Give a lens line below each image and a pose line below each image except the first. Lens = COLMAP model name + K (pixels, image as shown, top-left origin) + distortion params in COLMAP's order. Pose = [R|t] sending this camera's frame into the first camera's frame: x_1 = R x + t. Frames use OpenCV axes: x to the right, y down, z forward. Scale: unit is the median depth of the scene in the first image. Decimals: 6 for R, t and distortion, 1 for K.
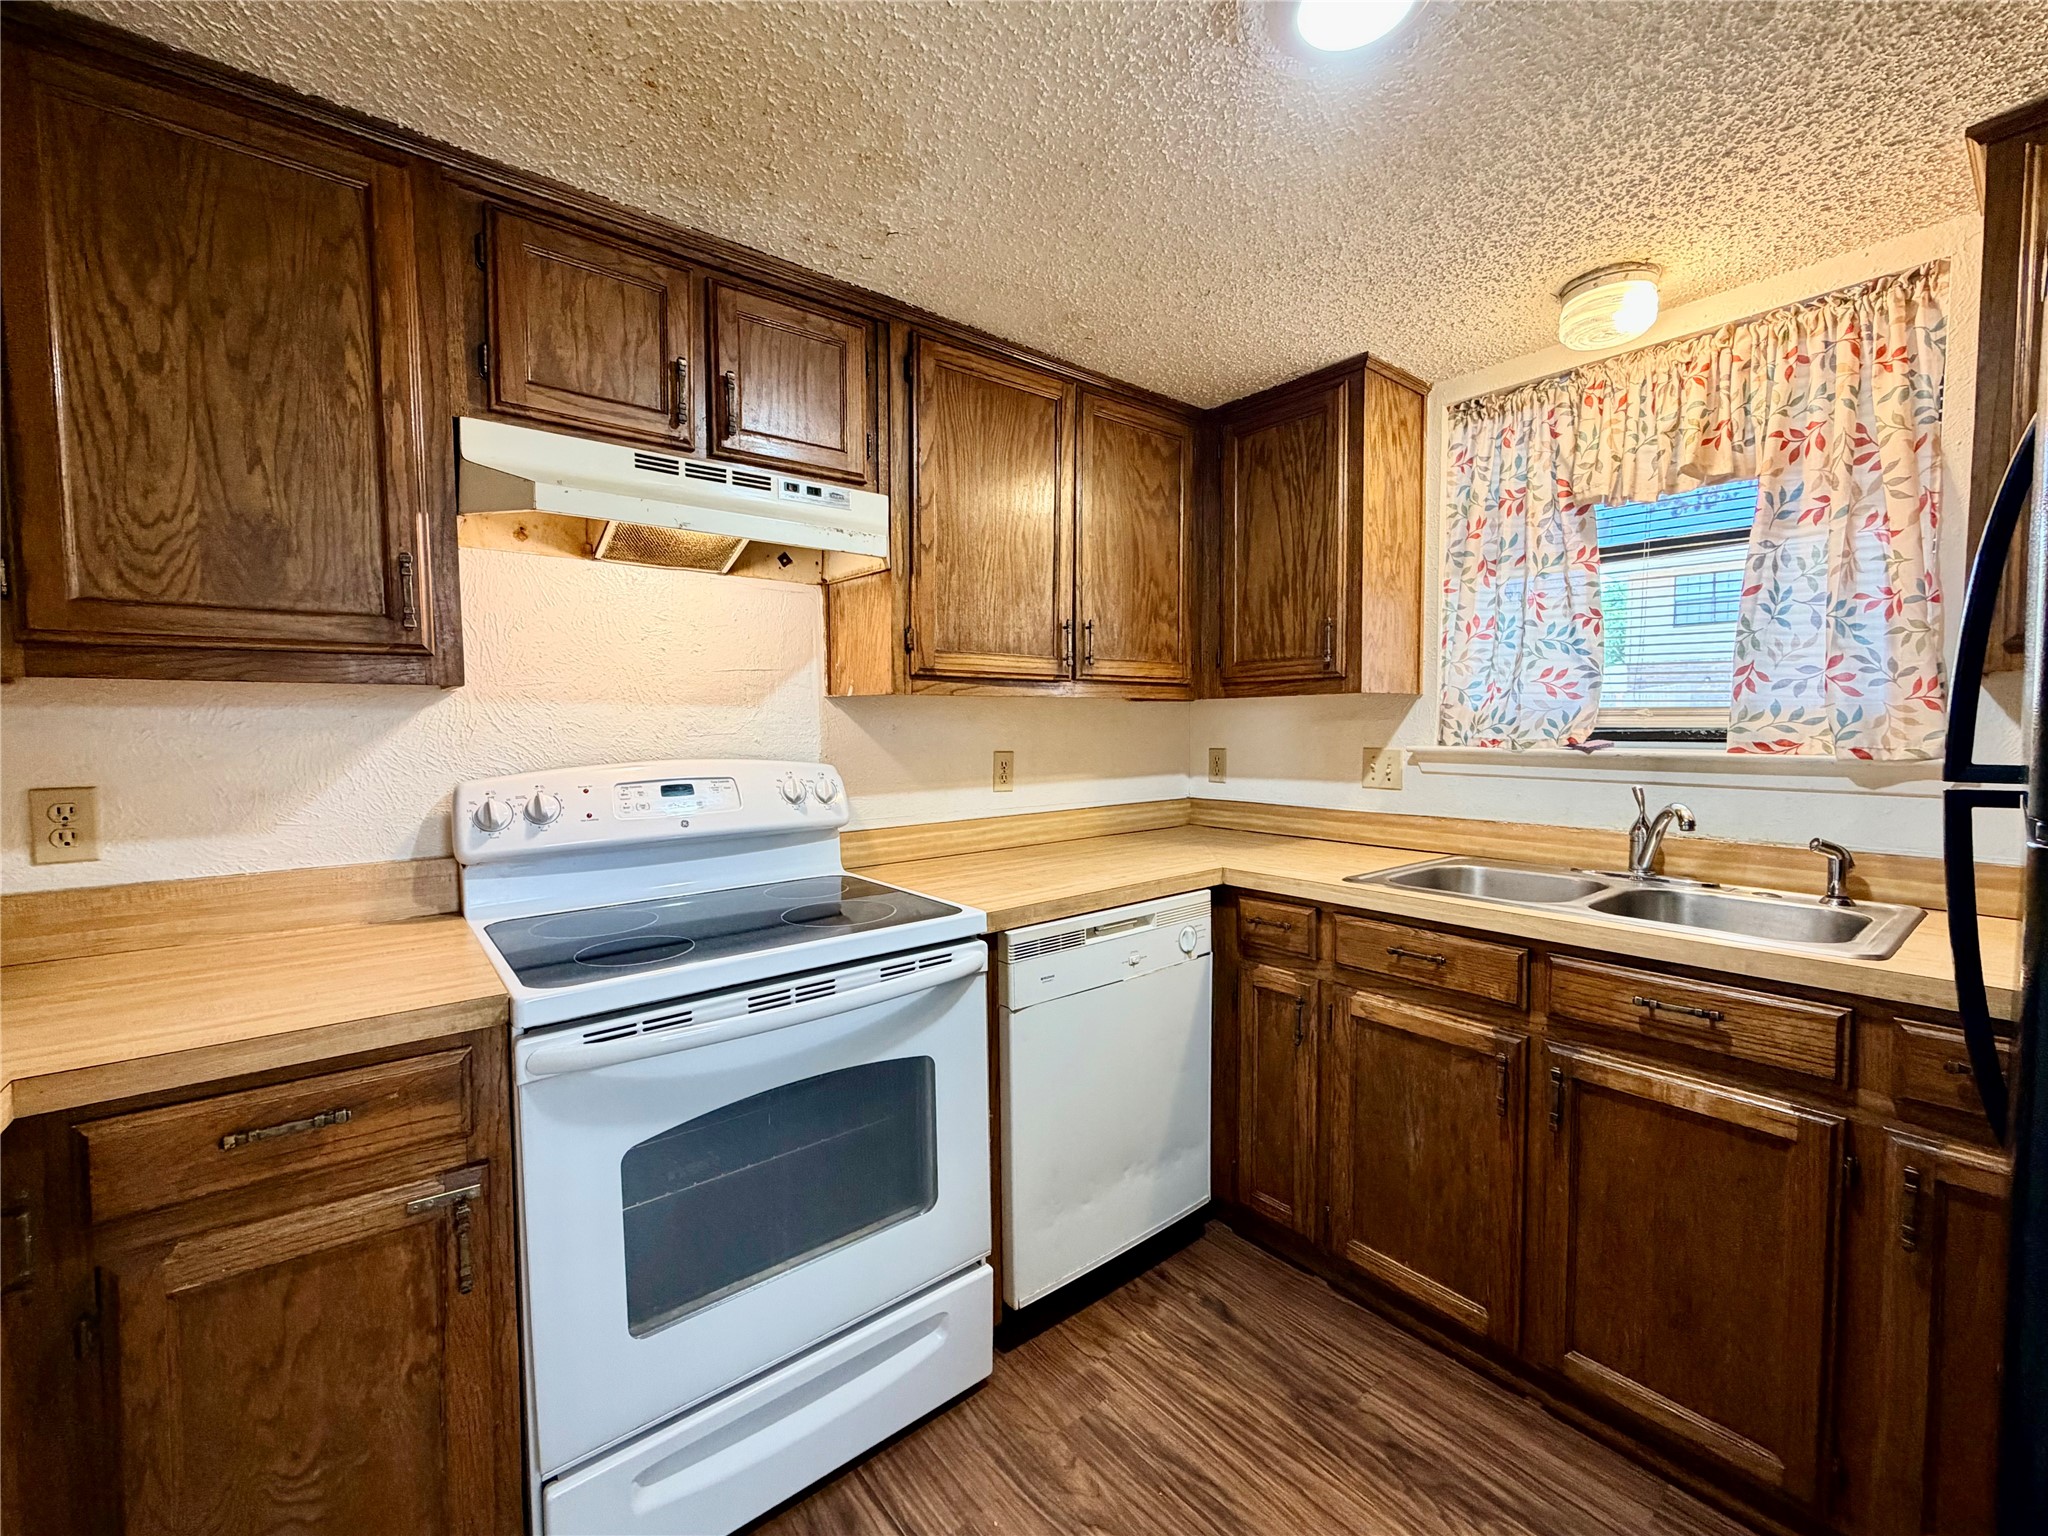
lens RADIAL K [[843.2, 0, 1035.9], [0, 843.2, 764.8], [0, 0, 1]] dist [0.001825, 0.000361]
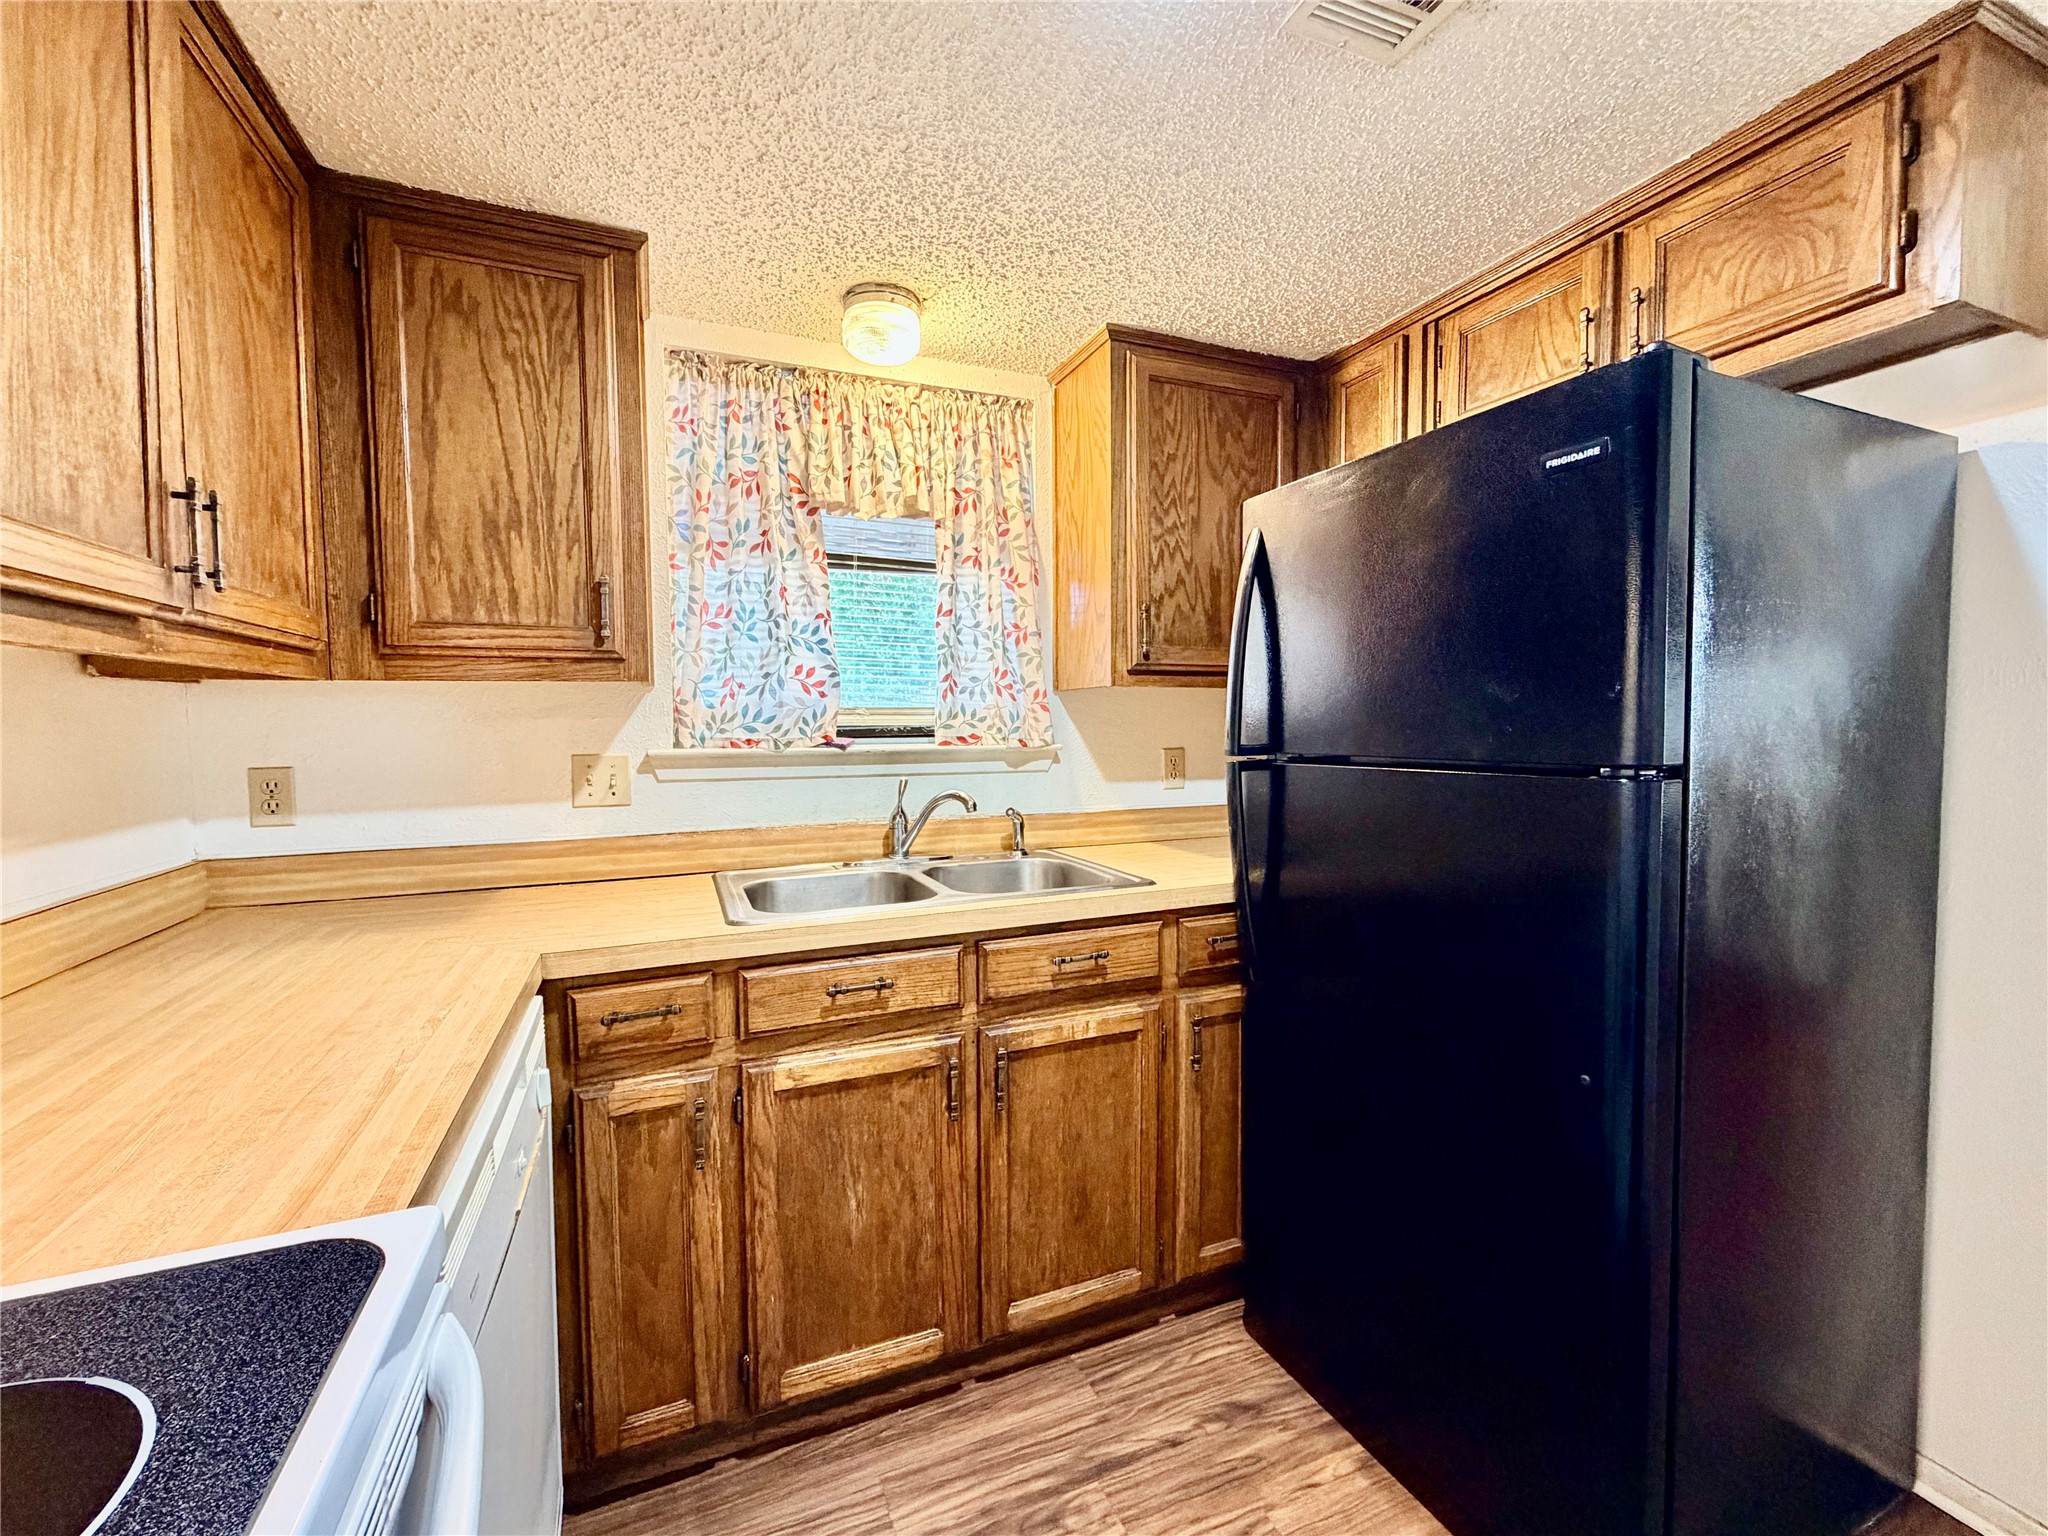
lens RADIAL K [[843.2, 0, 1024.5], [0, 843.2, 761.5], [0, 0, 1]] dist [0.001825, 0.000361]
pose [[0.289005, -0.044339, 0.956300, -0.265723], [0.051443, 0.998203, 0.030736, -0.020291], [-0.955944, 0.040312, 0.290766, 0.483202]]
